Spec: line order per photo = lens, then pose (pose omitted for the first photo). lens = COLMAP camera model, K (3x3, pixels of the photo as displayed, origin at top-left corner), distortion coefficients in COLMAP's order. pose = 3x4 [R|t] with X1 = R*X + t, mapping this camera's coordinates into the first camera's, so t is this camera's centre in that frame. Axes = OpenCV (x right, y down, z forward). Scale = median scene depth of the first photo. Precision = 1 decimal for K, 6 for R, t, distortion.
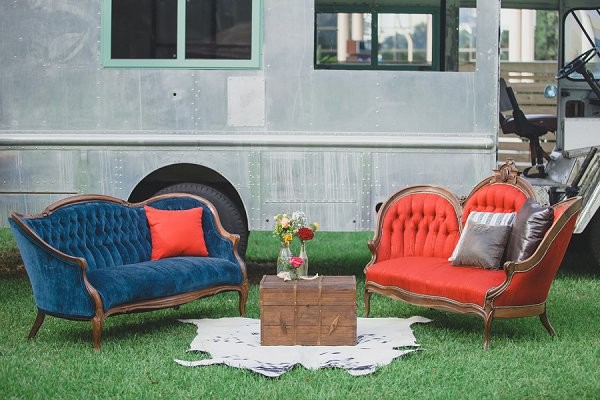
lens RADIAL K [[1232.4, 0, 300.3], [0, 1232.4, 199.8], [0, 0, 1]] dist [-0.310982, 0.000000]
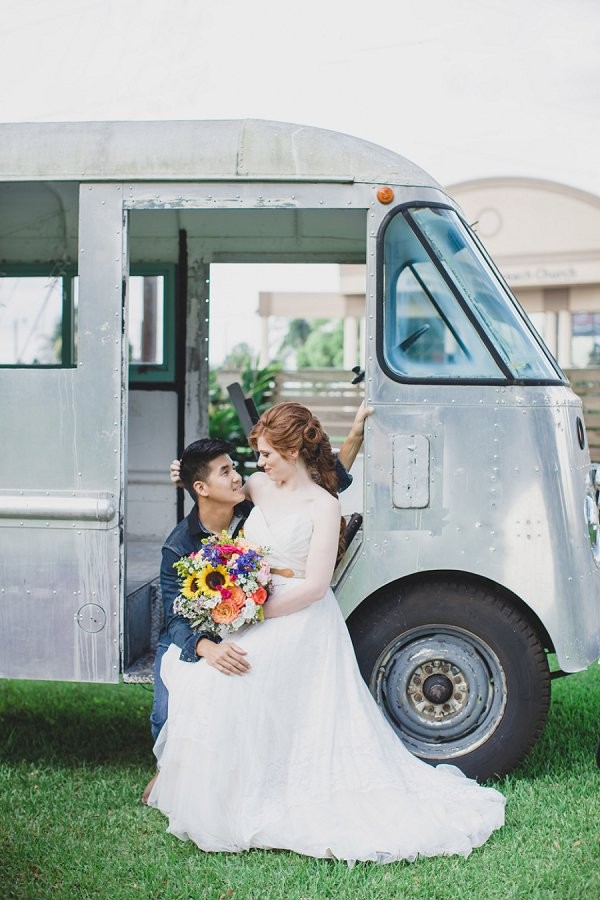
lens RADIAL K [[1294.2, 0, 300.2], [0, 1294.2, 446.0], [0, 0, 1]] dist [-0.133295, 0.000000]
pose [[0.993852, 0.006590, -0.110523, 0.293868], [-0.013051, 0.998241, -0.057833, -0.042634], [0.109948, 0.058920, 0.992189, 0.477263]]
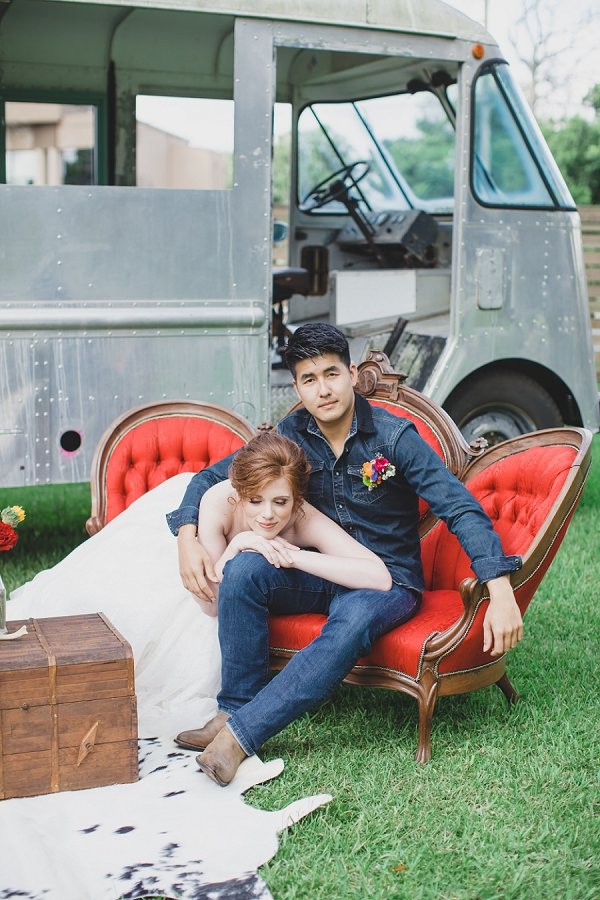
lens RADIAL K [[1294.2, 0, 296.6], [0, 1294.2, 456.5], [0, 0, 1]] dist [-0.133295, 0.000000]
pose [[0.928224, -0.056644, 0.367685, -0.052184], [0.031401, 0.996743, 0.074282, -0.025638], [-0.370695, -0.057405, 0.926979, 0.434279]]
